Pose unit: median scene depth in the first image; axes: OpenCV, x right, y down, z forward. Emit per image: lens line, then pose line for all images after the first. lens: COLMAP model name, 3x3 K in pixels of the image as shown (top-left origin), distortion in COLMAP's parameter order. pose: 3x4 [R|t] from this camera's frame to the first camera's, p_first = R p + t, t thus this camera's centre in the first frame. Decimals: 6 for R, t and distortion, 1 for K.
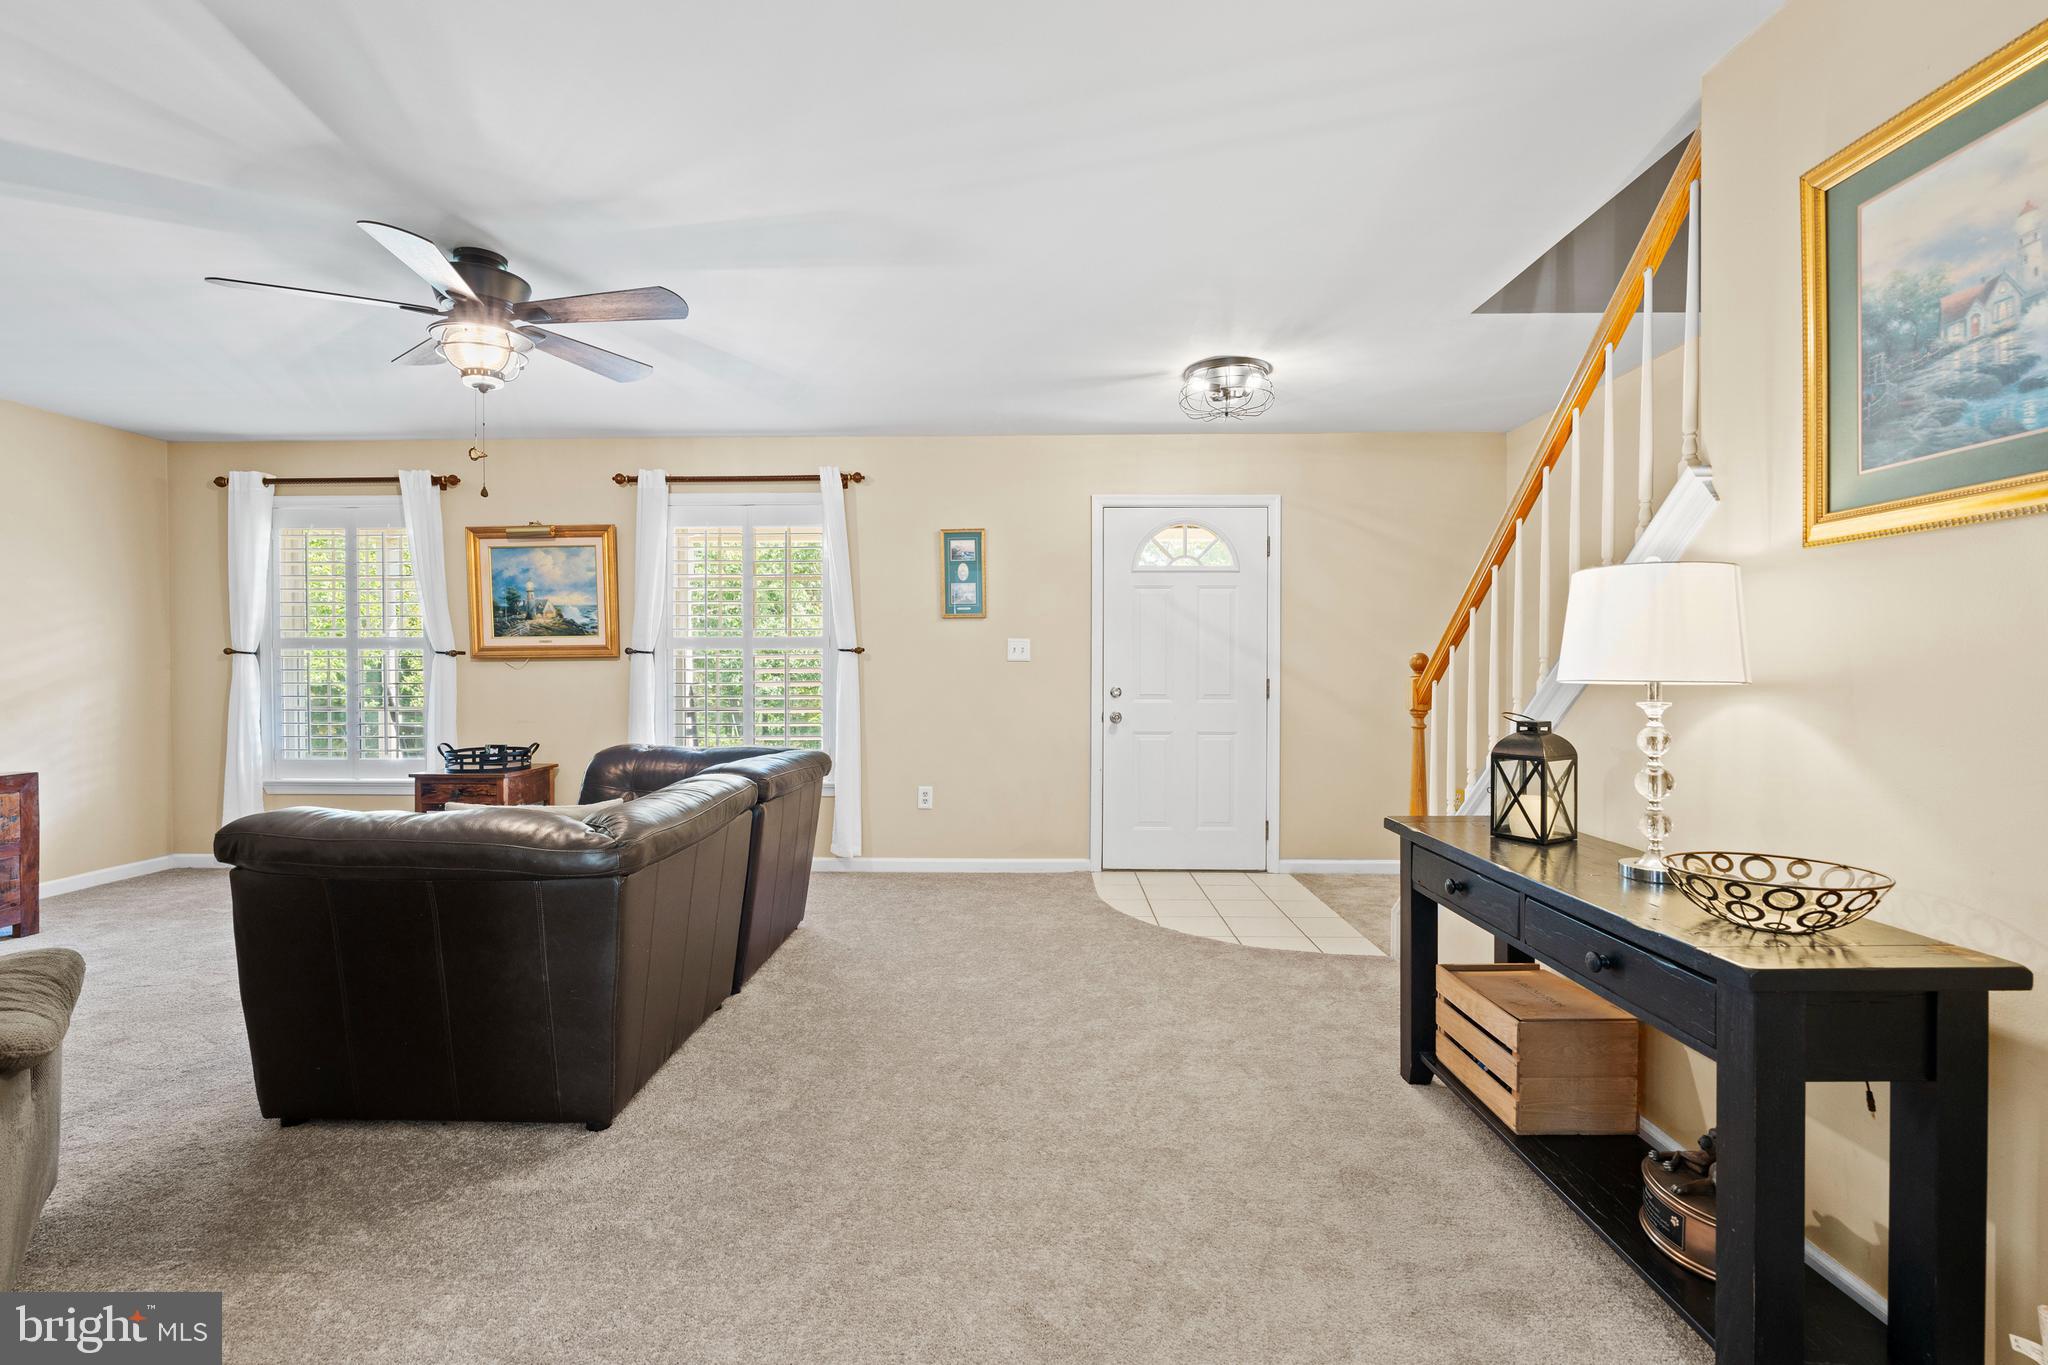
lens RADIAL K [[924.0, 0, 1025.3], [0, 924.0, 686.0], [0, 0, 1]] dist [-0.008900, 0.004060]
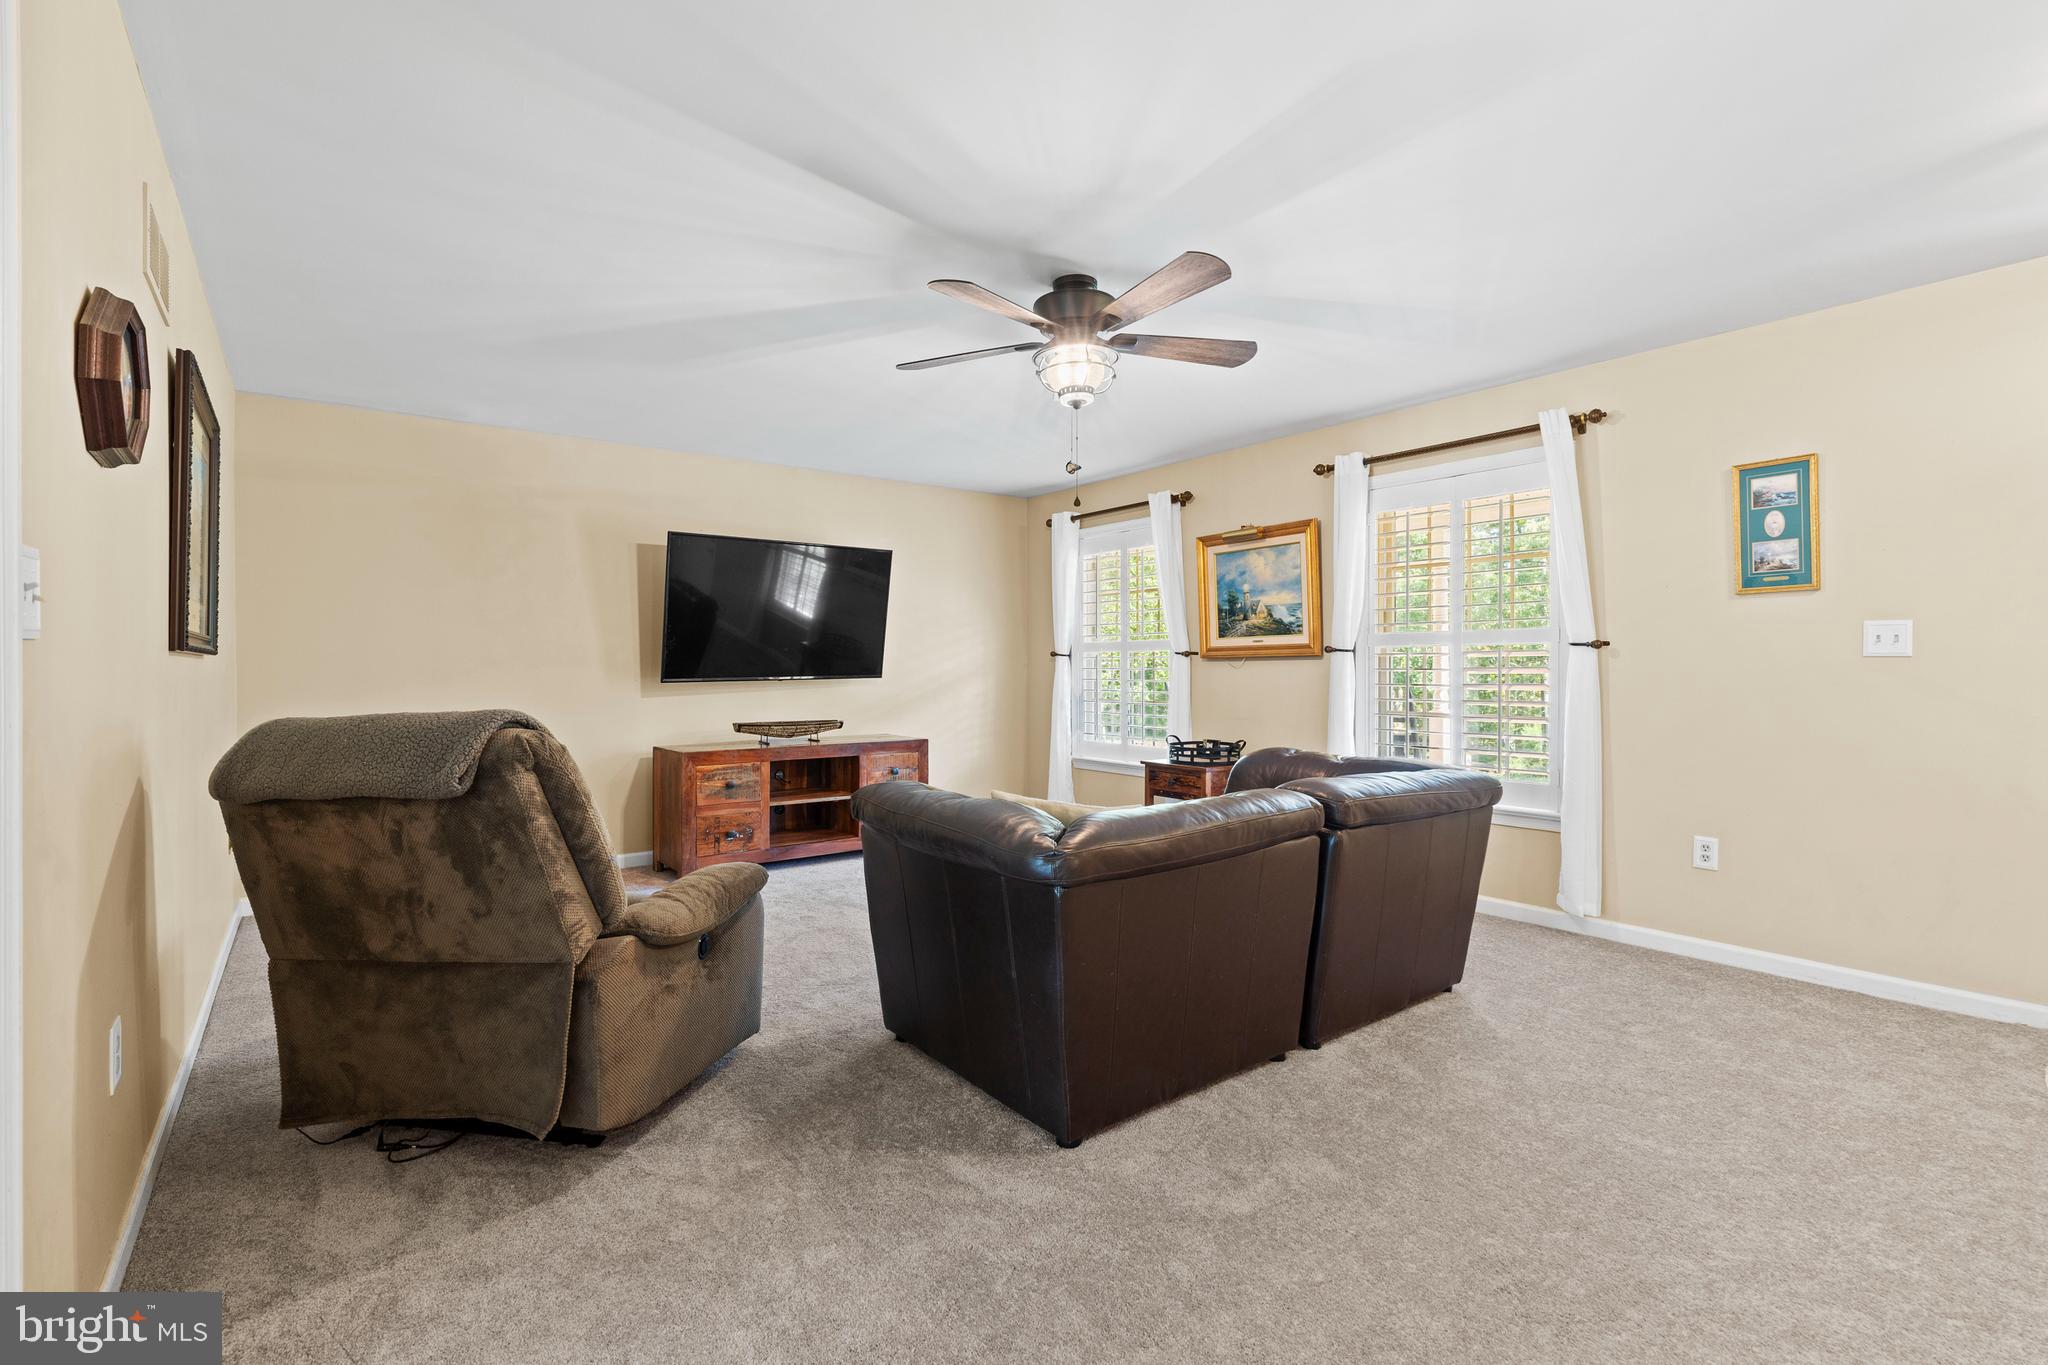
lens RADIAL K [[924.0, 0, 1017.6], [0, 924.0, 674.1], [0, 0, 1]] dist [-0.008900, 0.004060]
pose [[0.619631, 0.006499, -0.784866, 0.124628], [-0.016359, 0.999855, -0.004635, -0.003074], [0.784723, 0.015712, 0.619648, 0.171078]]
